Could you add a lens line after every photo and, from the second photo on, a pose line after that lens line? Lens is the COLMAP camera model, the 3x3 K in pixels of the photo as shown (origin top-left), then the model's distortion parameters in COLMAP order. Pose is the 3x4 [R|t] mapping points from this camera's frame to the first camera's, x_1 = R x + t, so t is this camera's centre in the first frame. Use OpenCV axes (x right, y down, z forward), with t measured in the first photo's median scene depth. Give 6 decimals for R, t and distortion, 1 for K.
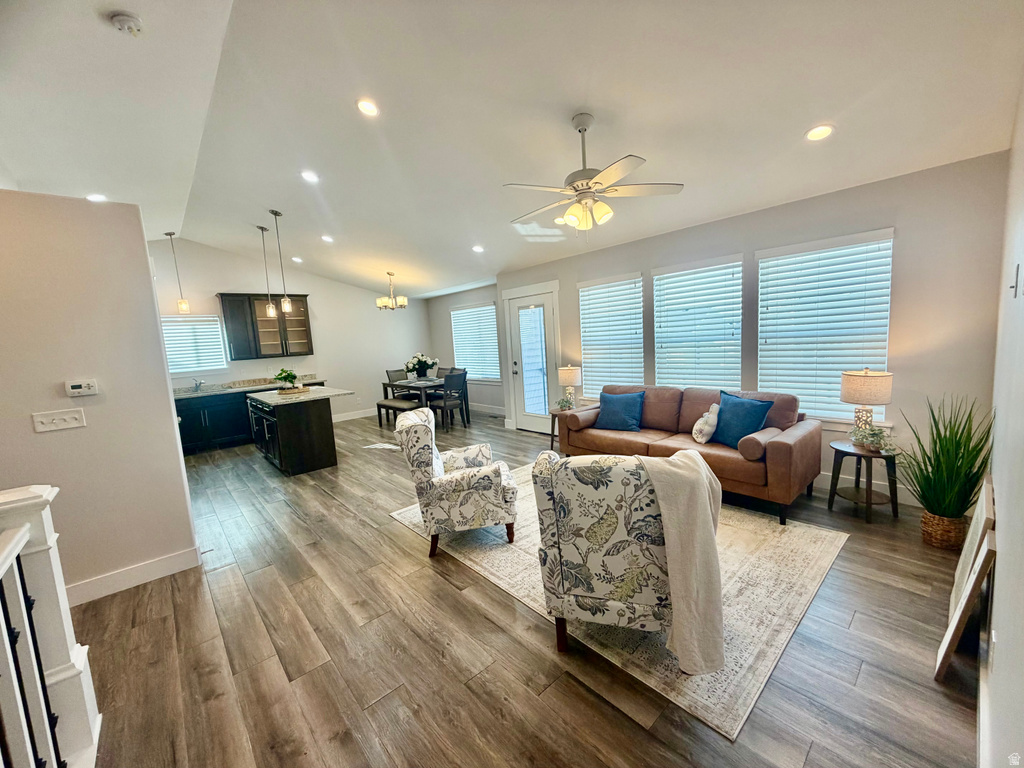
lens RADIAL K [[410.1, 0, 509.5], [0, 410.1, 385.2], [0, 0, 1]] dist [0.001187, -0.000448]
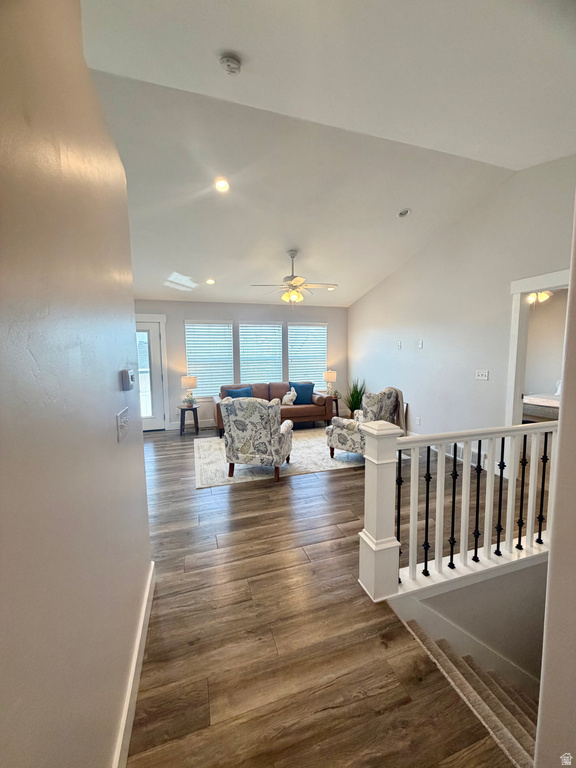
lens RADIAL K [[307.6, 0, 289.6], [0, 307.6, 379.6], [0, 0, 1]] dist [0.001187, -0.000448]
pose [[0.388160, -0.021913, 0.921331, -0.749489], [0.095046, 0.995338, -0.016370, 0.020916], [-0.916678, 0.093923, 0.388434, 0.252070]]
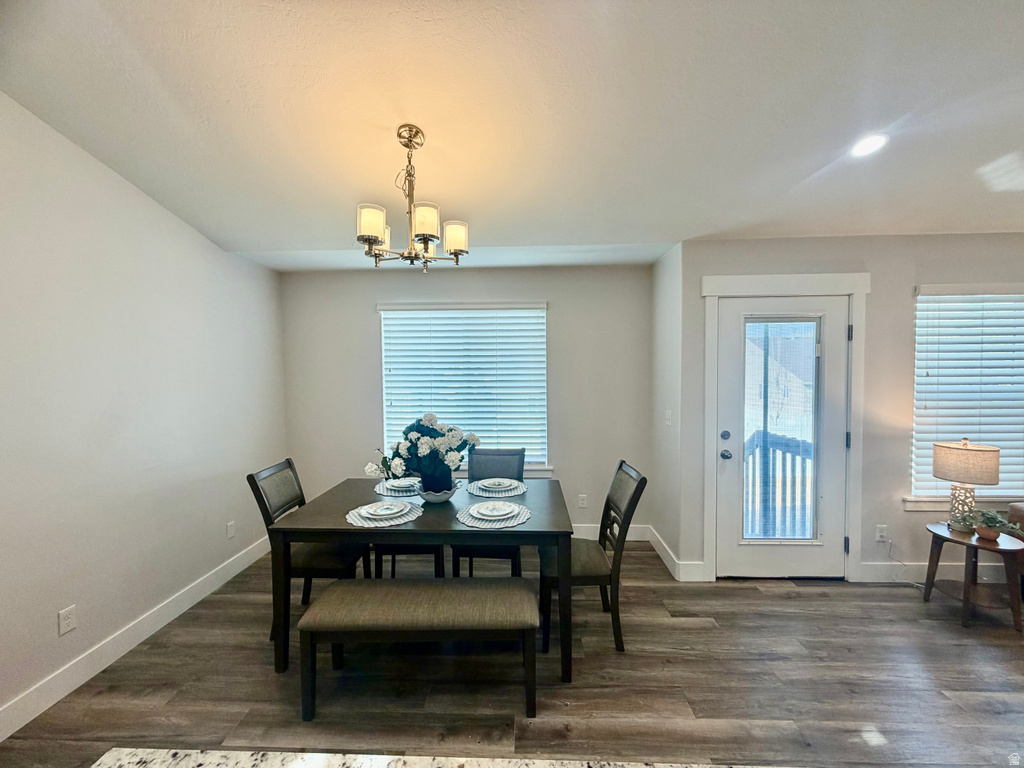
lens RADIAL K [[410.1, 0, 510.1], [0, 410.1, 384.7], [0, 0, 1]] dist [0.001187, -0.000448]
pose [[0.679752, 0.026653, 0.732958, -0.622211], [0.051191, 0.995178, -0.083663, -0.105781], [-0.731653, 0.094391, 0.675110, 1.090521]]
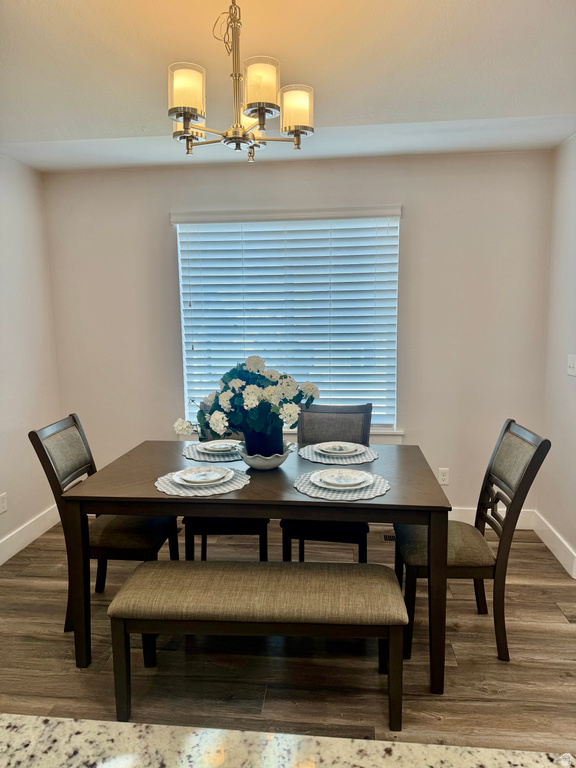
lens RADIAL K [[543.2, 0, 281.5], [0, 543.2, 386.0], [0, 0, 1]] dist [0.048435, -0.059272]
pose [[0.731633, -0.042385, 0.680380, -0.649223], [0.048275, 0.998781, 0.010309, -0.093435], [-0.679987, 0.025303, 0.732787, 1.114996]]
